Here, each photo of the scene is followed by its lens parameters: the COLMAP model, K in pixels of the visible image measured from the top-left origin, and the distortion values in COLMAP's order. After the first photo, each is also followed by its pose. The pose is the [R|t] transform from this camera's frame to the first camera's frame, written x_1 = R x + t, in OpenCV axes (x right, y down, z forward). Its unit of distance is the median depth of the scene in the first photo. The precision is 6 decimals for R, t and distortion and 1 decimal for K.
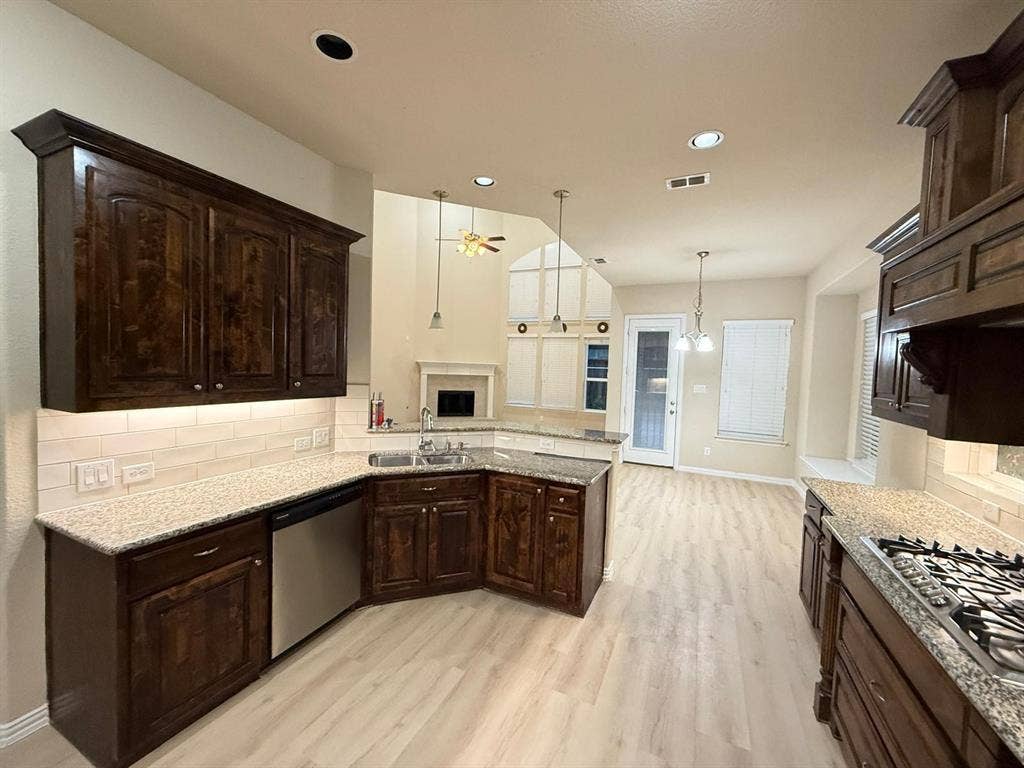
lens RADIAL K [[411.5, 0, 506.8], [0, 411.5, 383.6], [0, 0, 1]] dist [0.000738, 0.000290]
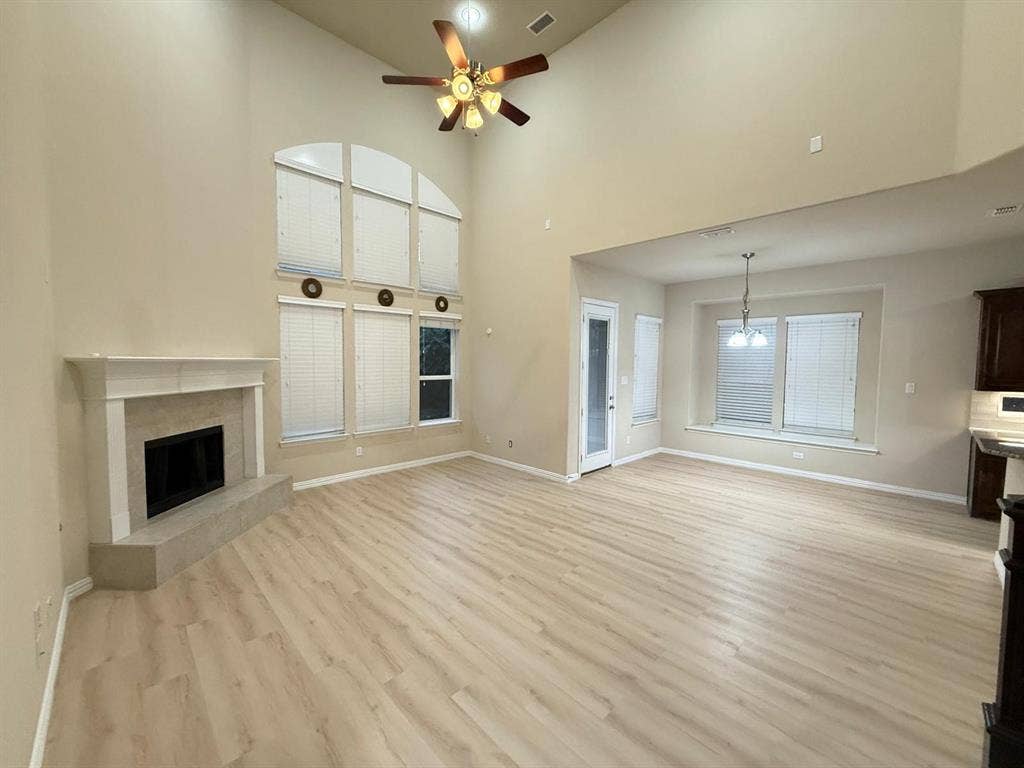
lens RADIAL K [[411.5, 0, 505.7], [0, 411.5, 379.7], [0, 0, 1]] dist [0.000738, 0.000290]
pose [[0.337645, -0.076457, 0.938163, -1.368711], [0.042559, 0.996916, 0.065928, -0.161780], [-0.940311, 0.017667, 0.339858, 2.205213]]
